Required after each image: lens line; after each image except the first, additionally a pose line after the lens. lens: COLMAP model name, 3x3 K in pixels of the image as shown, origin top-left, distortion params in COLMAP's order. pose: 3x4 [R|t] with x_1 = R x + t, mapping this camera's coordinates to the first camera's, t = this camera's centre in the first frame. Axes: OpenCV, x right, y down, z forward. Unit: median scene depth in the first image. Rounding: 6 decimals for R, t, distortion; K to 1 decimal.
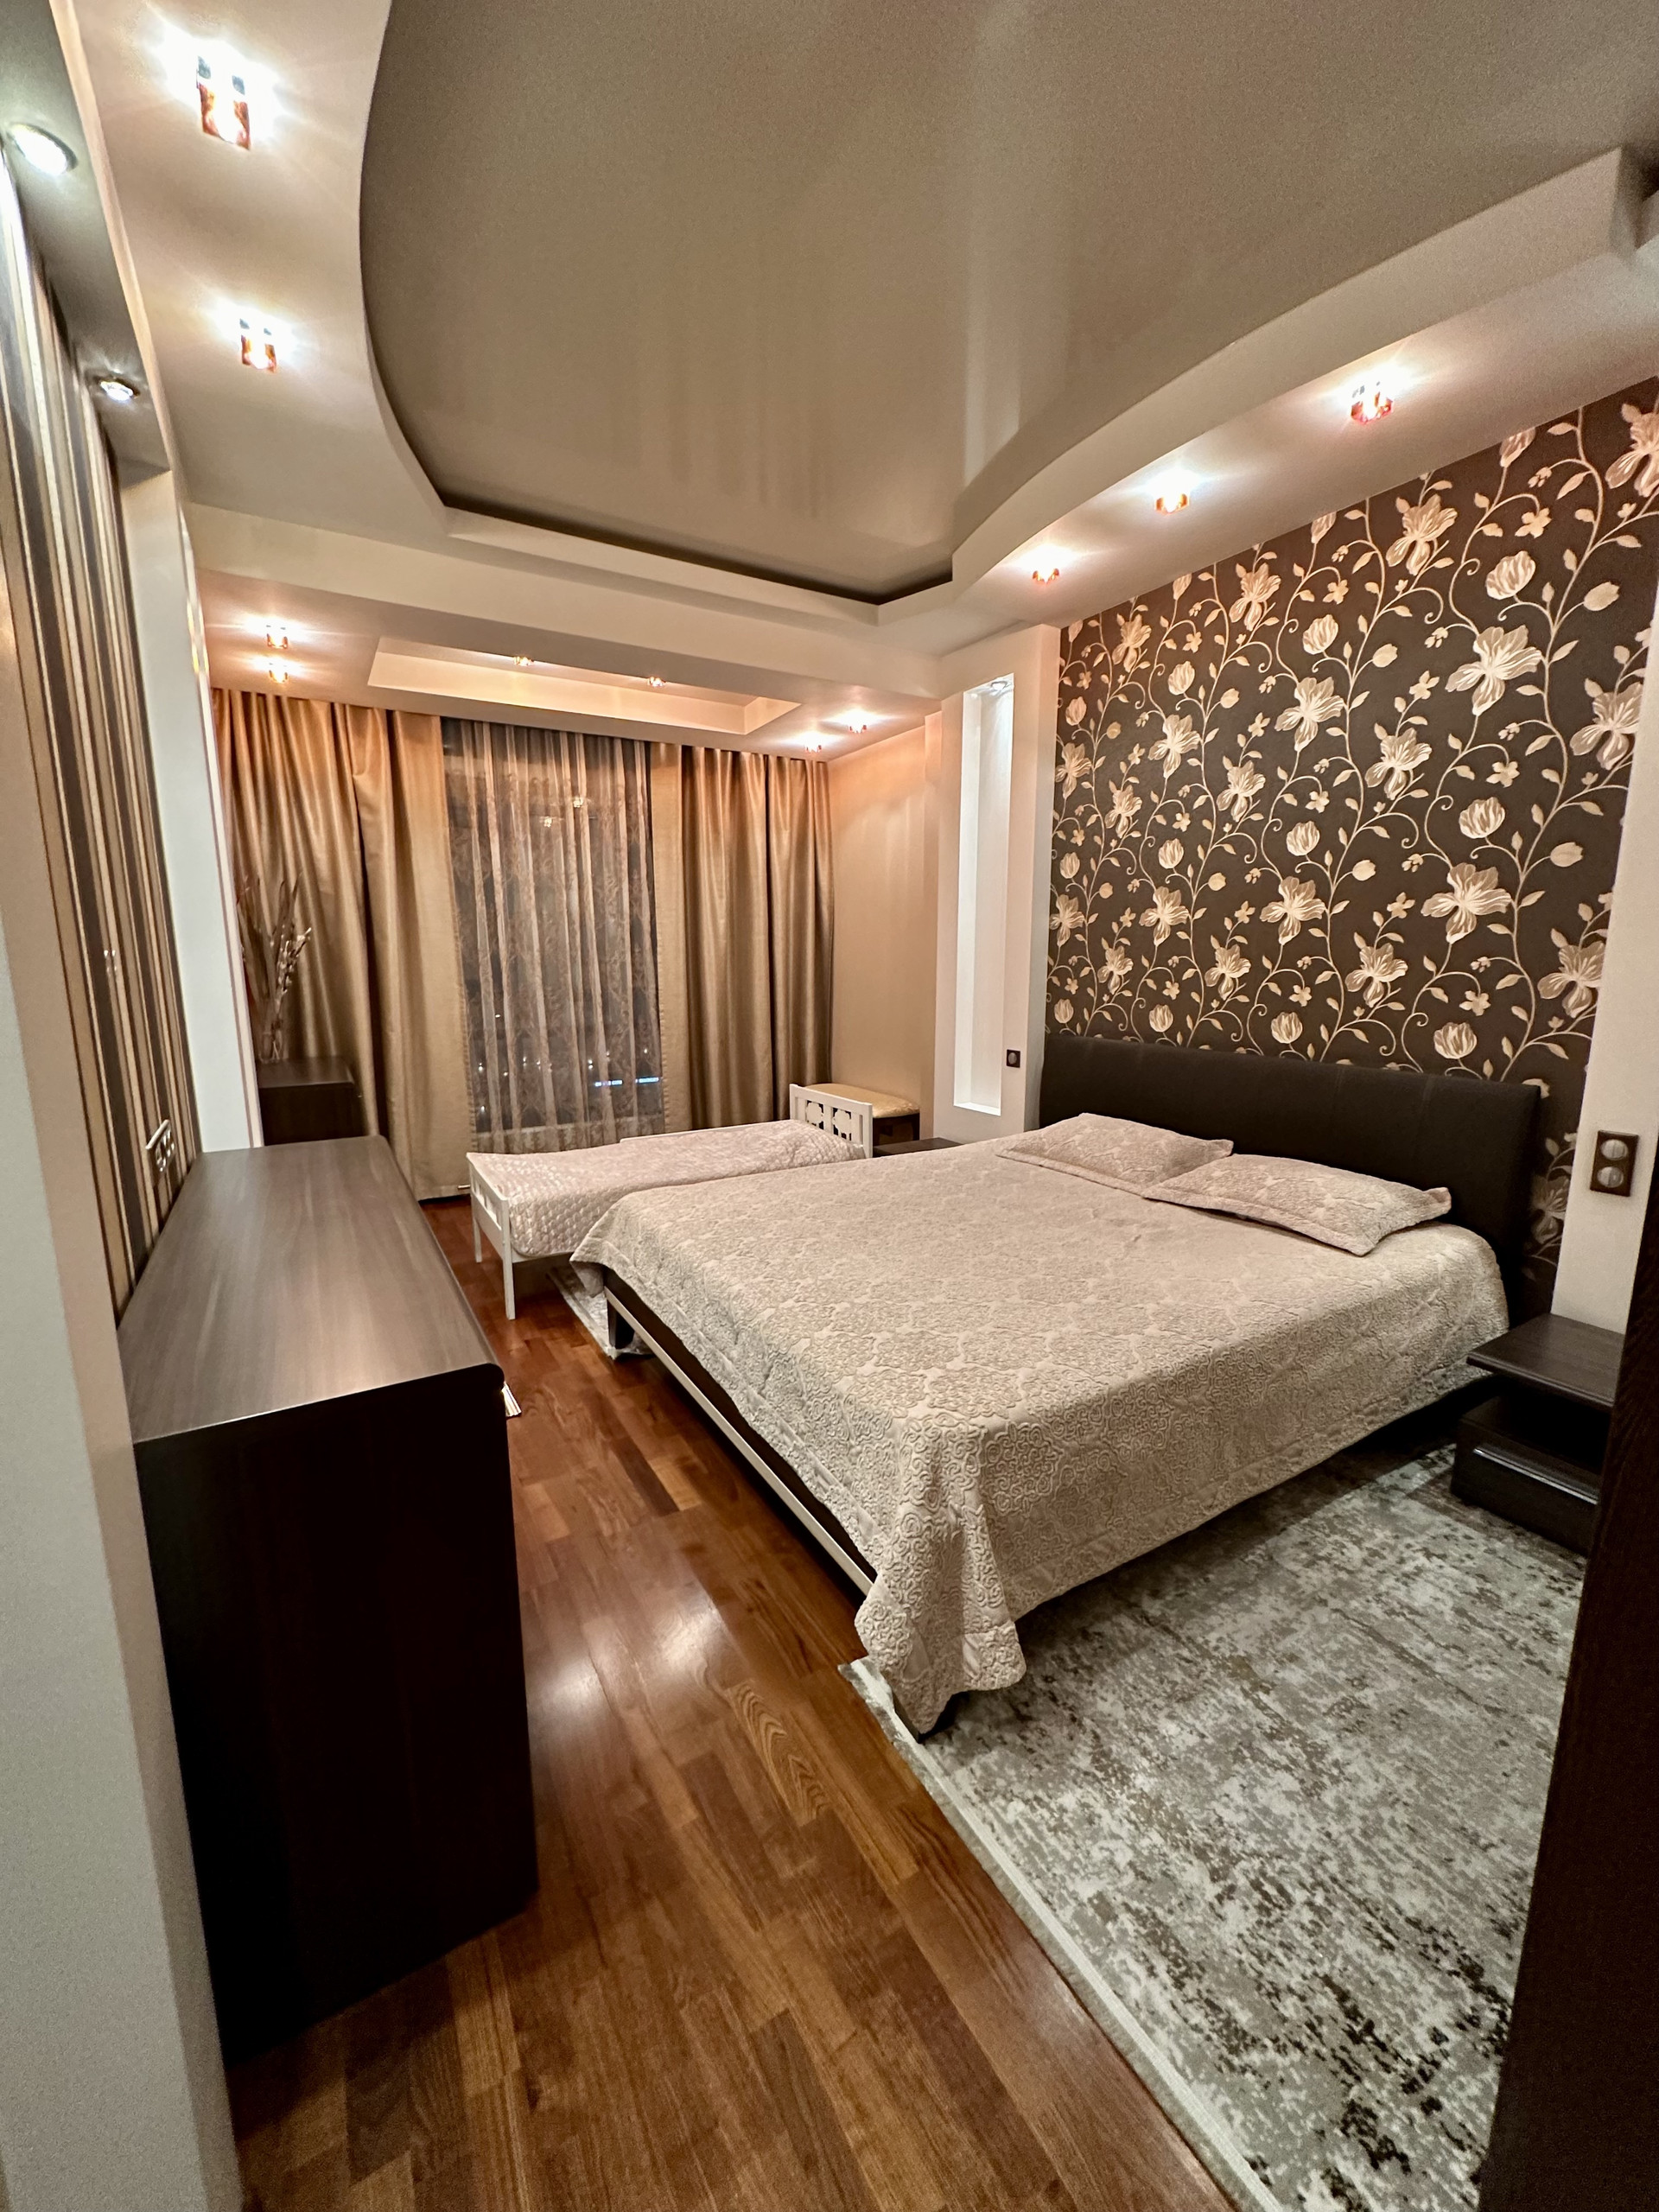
lens RADIAL K [[876.3, 0, 828.9], [0, 876.3, 1103.0], [0, 0, 1]] dist [-0.005152, 0.001469]
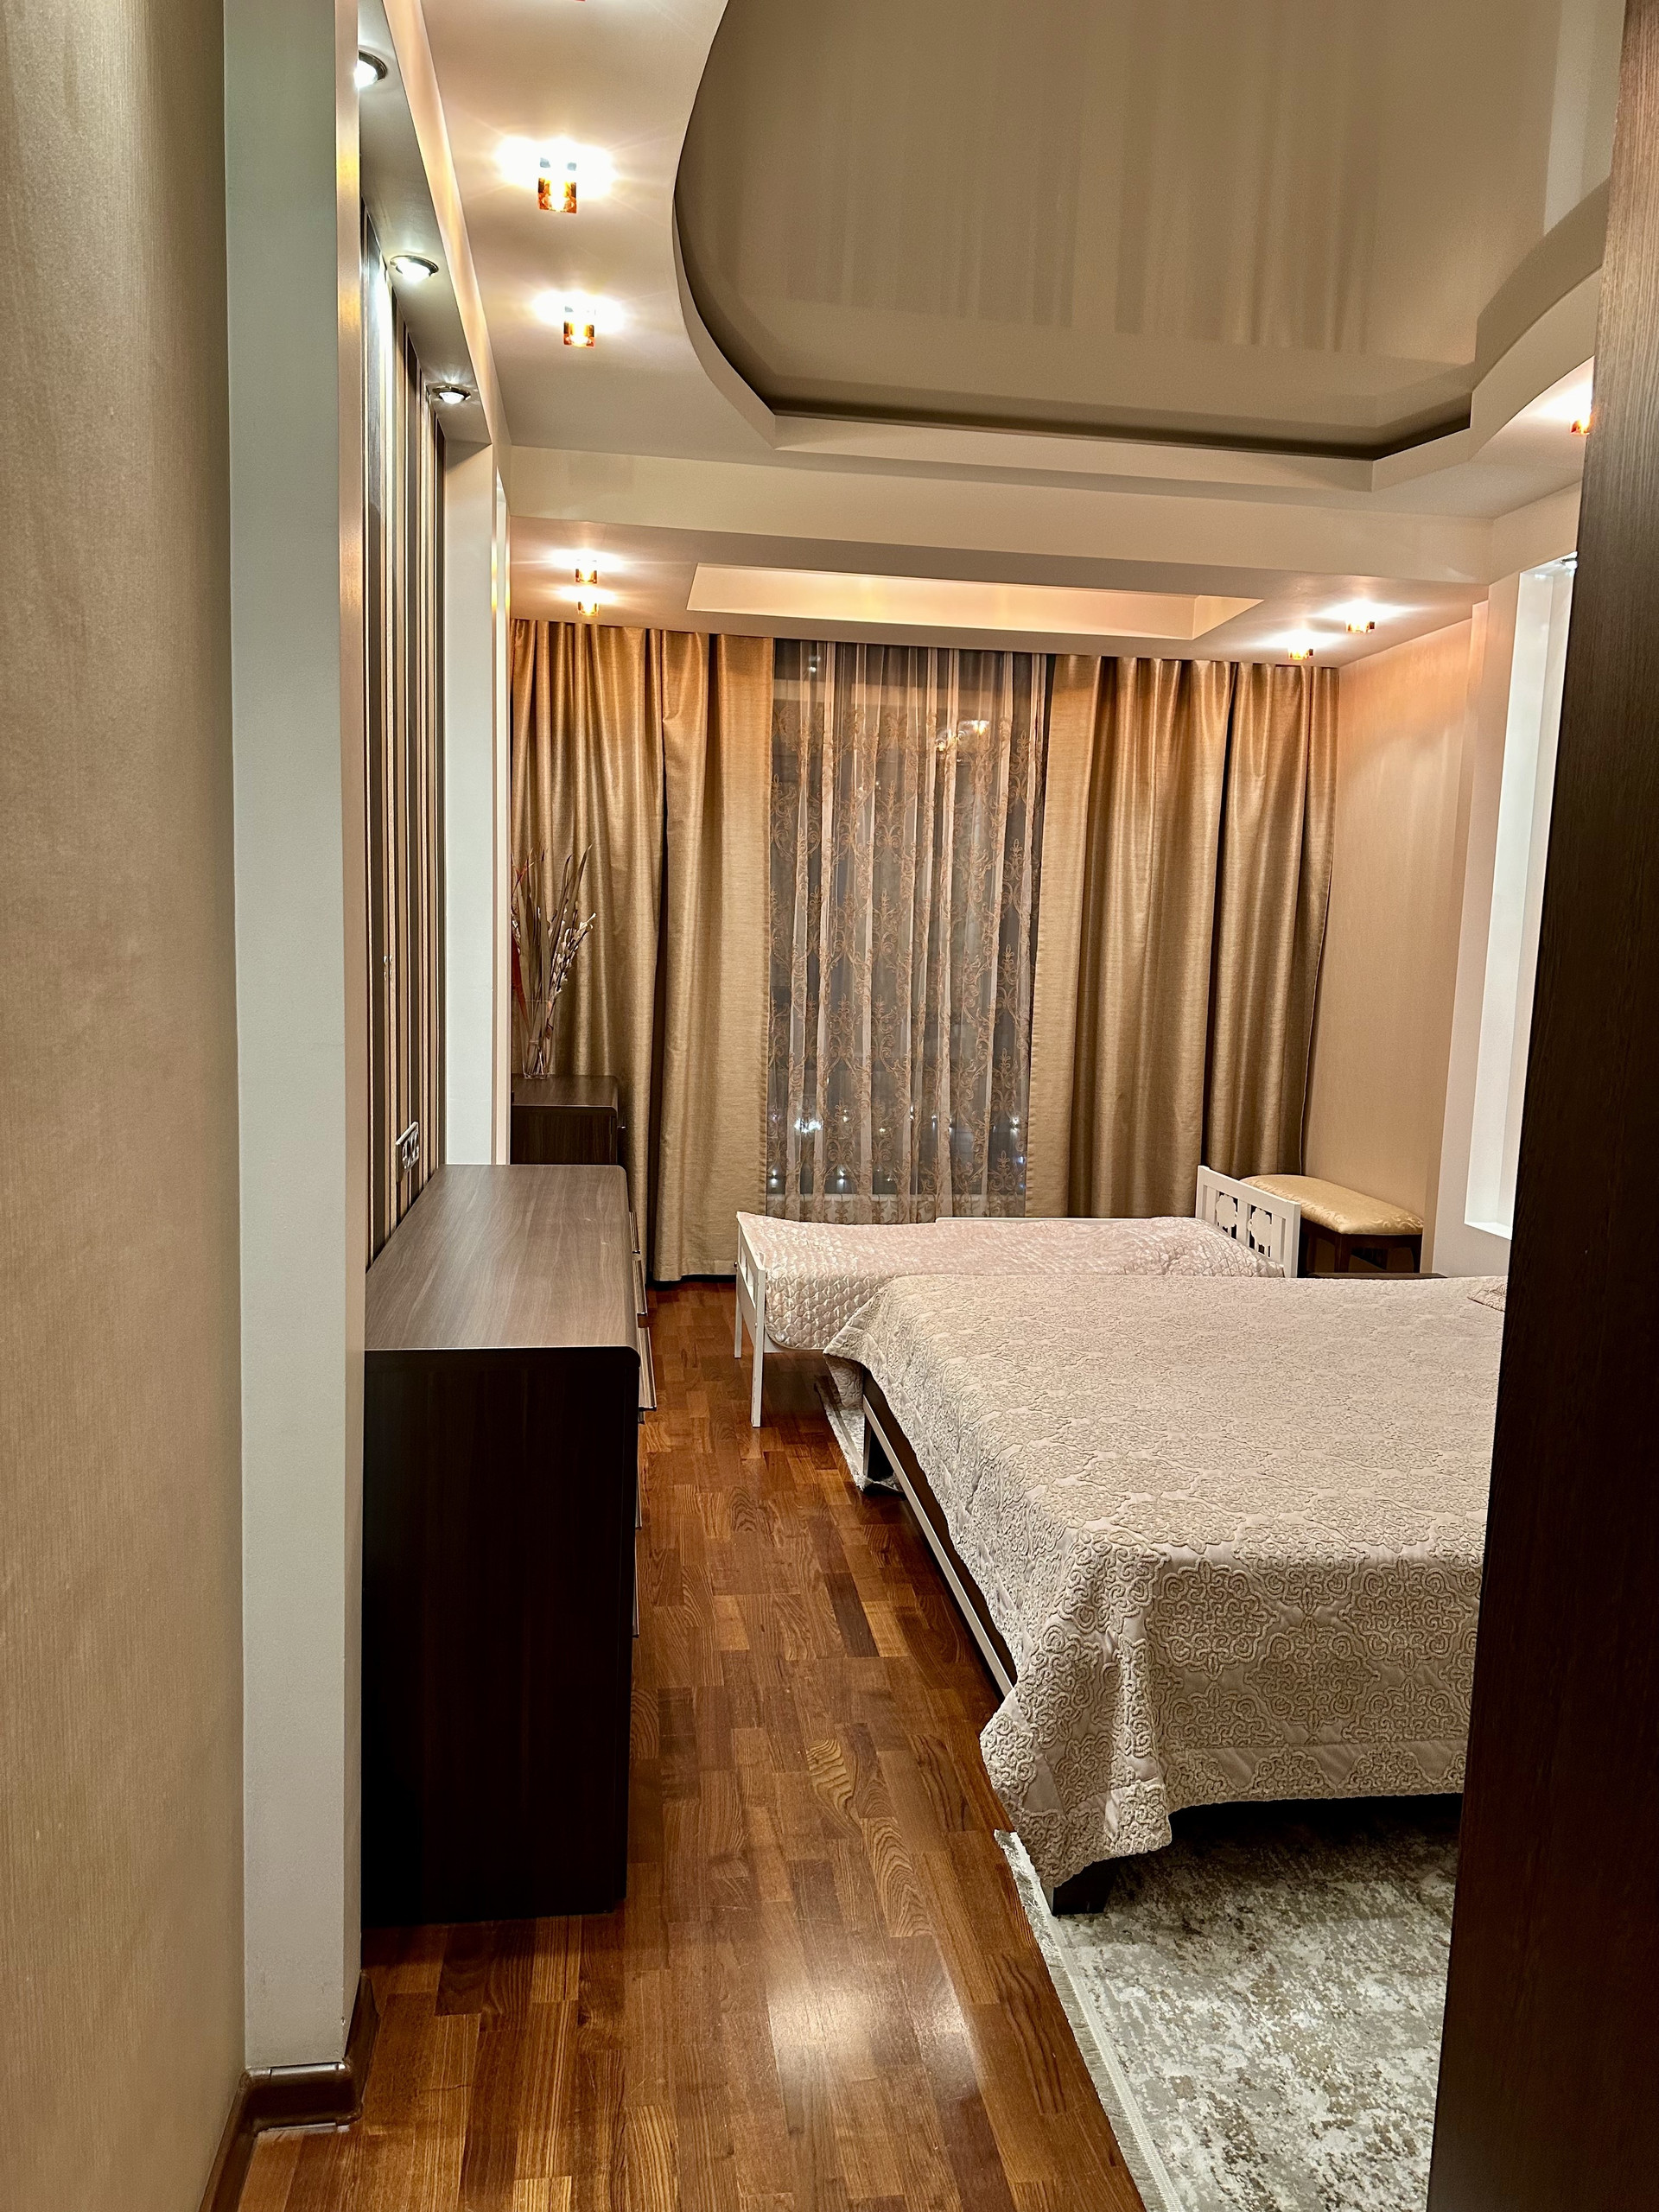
lens RADIAL K [[1527.4, 0, 837.1], [0, 1527.4, 1101.9], [0, 0, 1]] dist [0.064252, -0.061996]
pose [[0.923012, 0.073915, -0.377604, 0.242484], [-0.098776, 0.994005, -0.046873, 0.021478], [0.371876, 0.080563, 0.924780, -0.309873]]
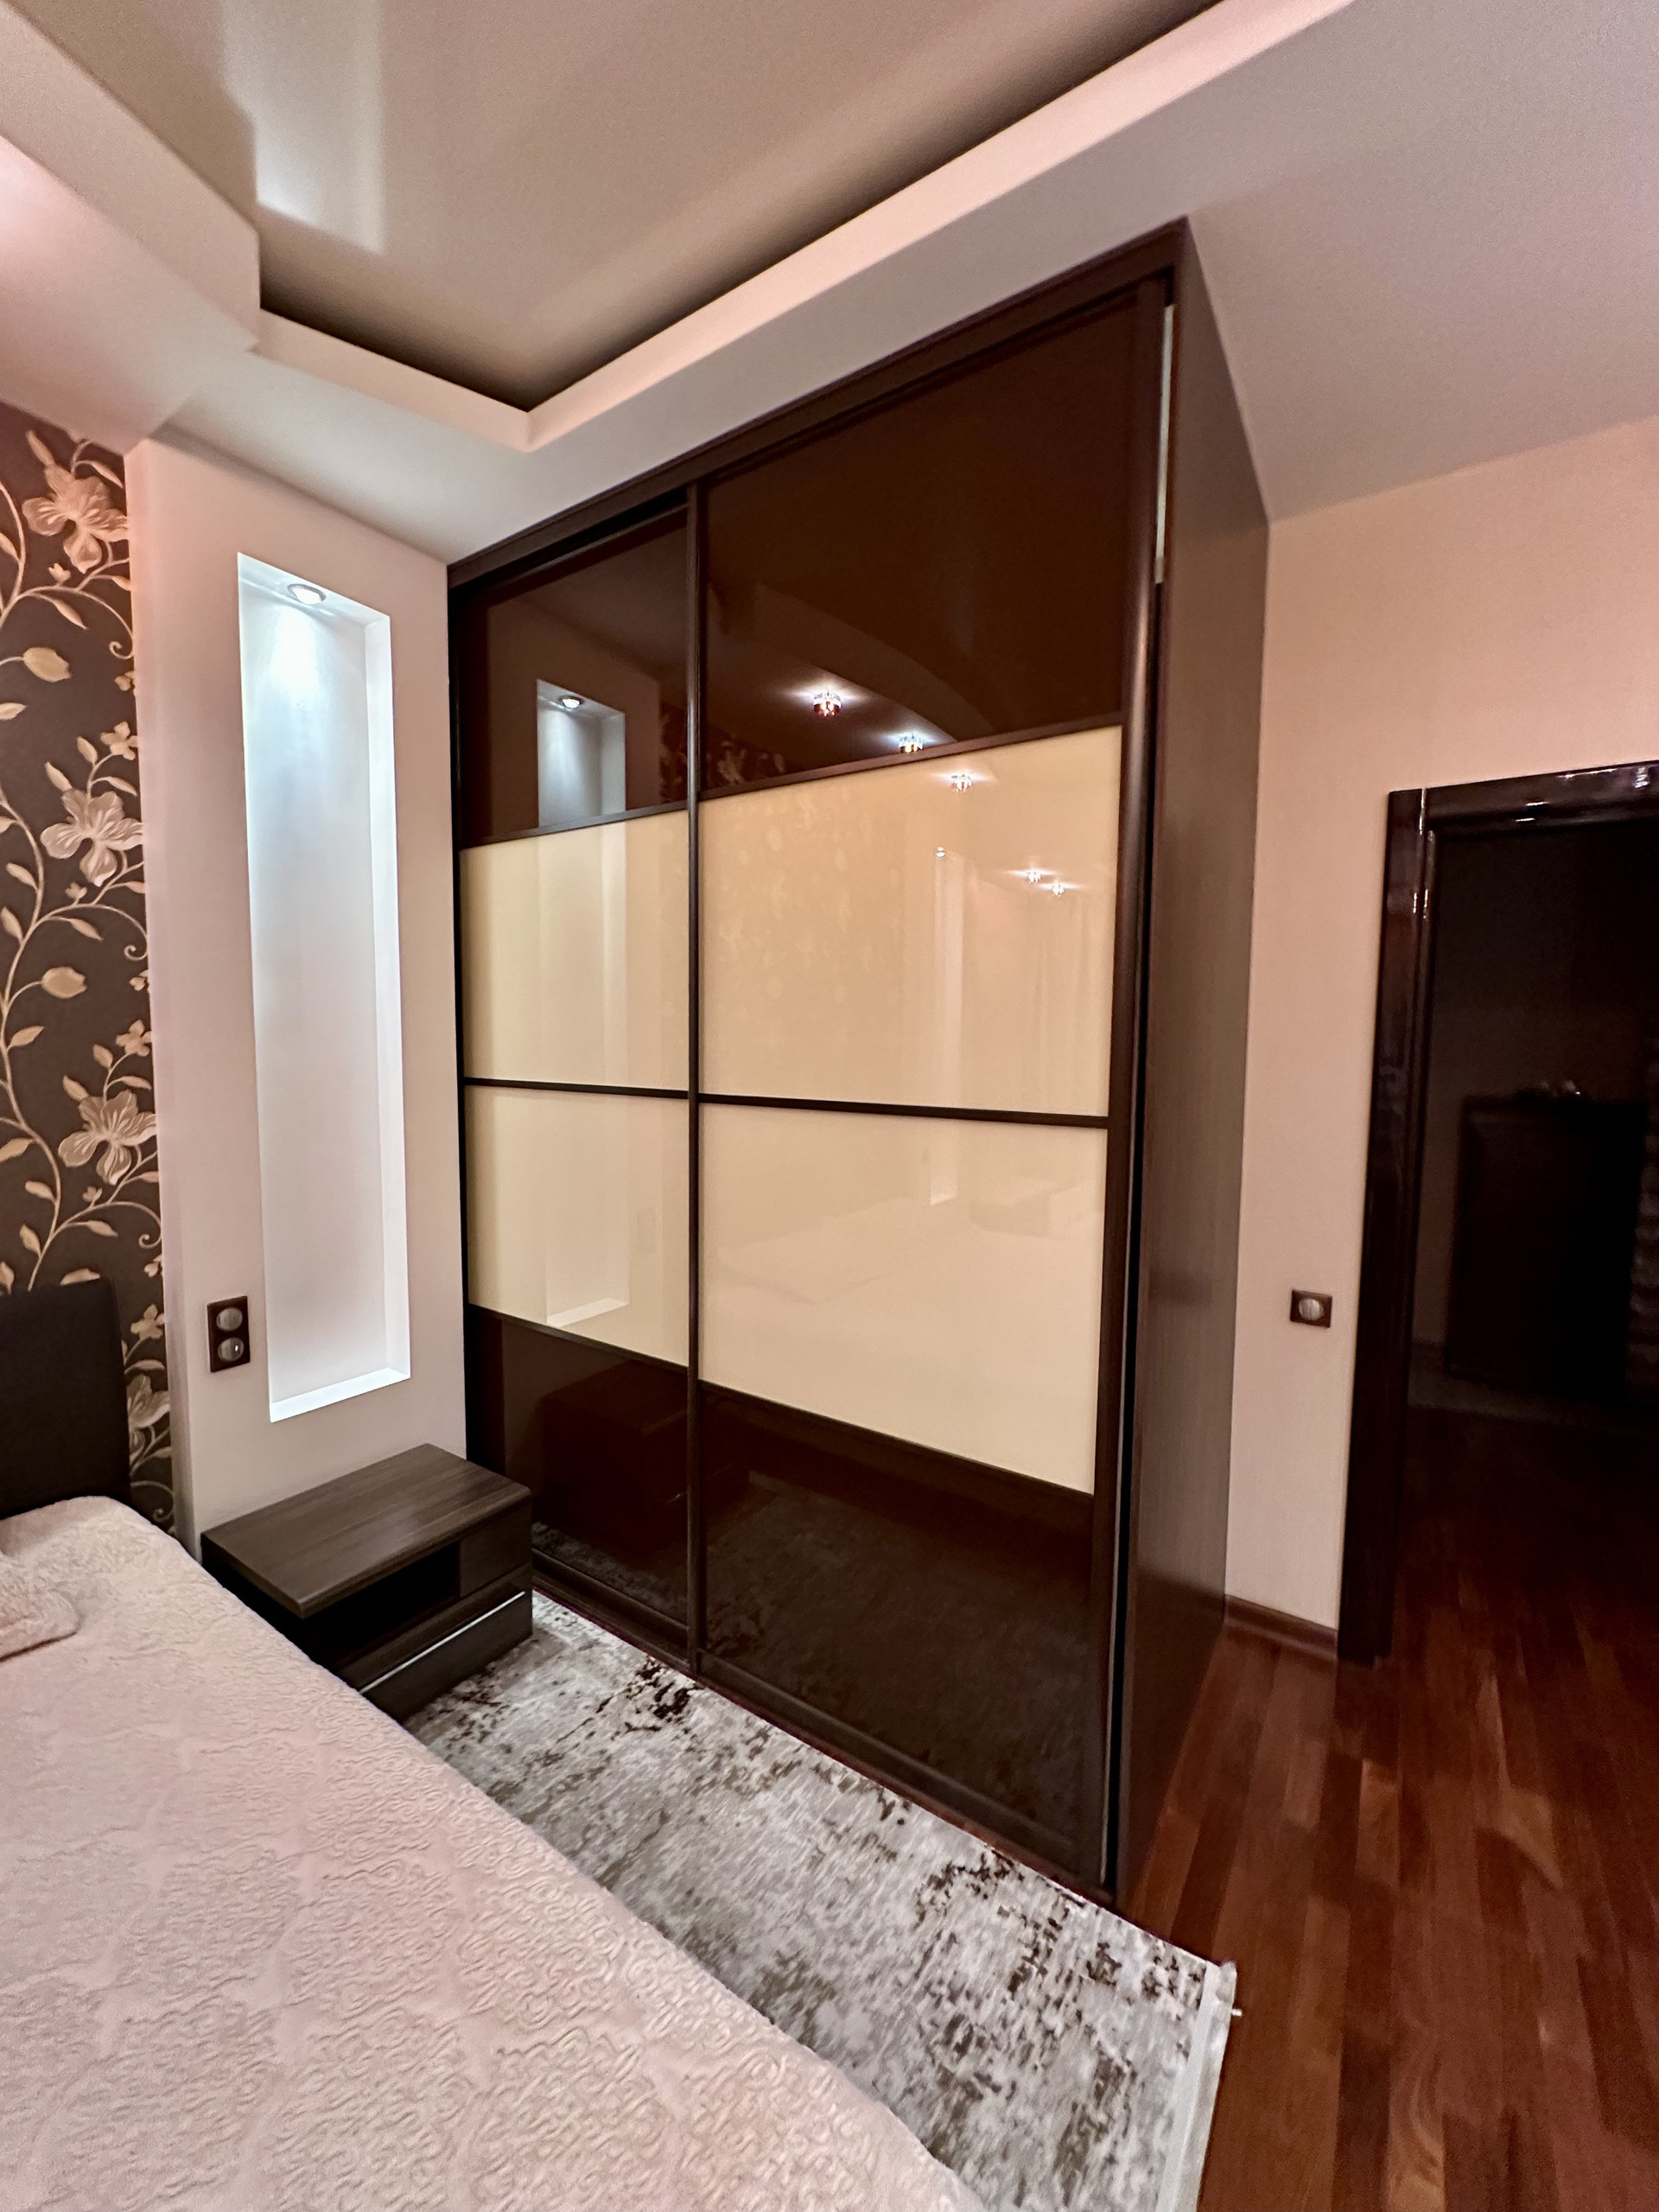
lens RADIAL K [[876.3, 0, 830.2], [0, 876.3, 1104.4], [0, 0, 1]] dist [-0.005152, 0.001469]
pose [[-0.438307, -0.067390, 0.896295, -0.134819], [0.146238, 0.978552, 0.145088, -0.168944], [-0.886849, 0.194666, -0.419051, 0.655159]]
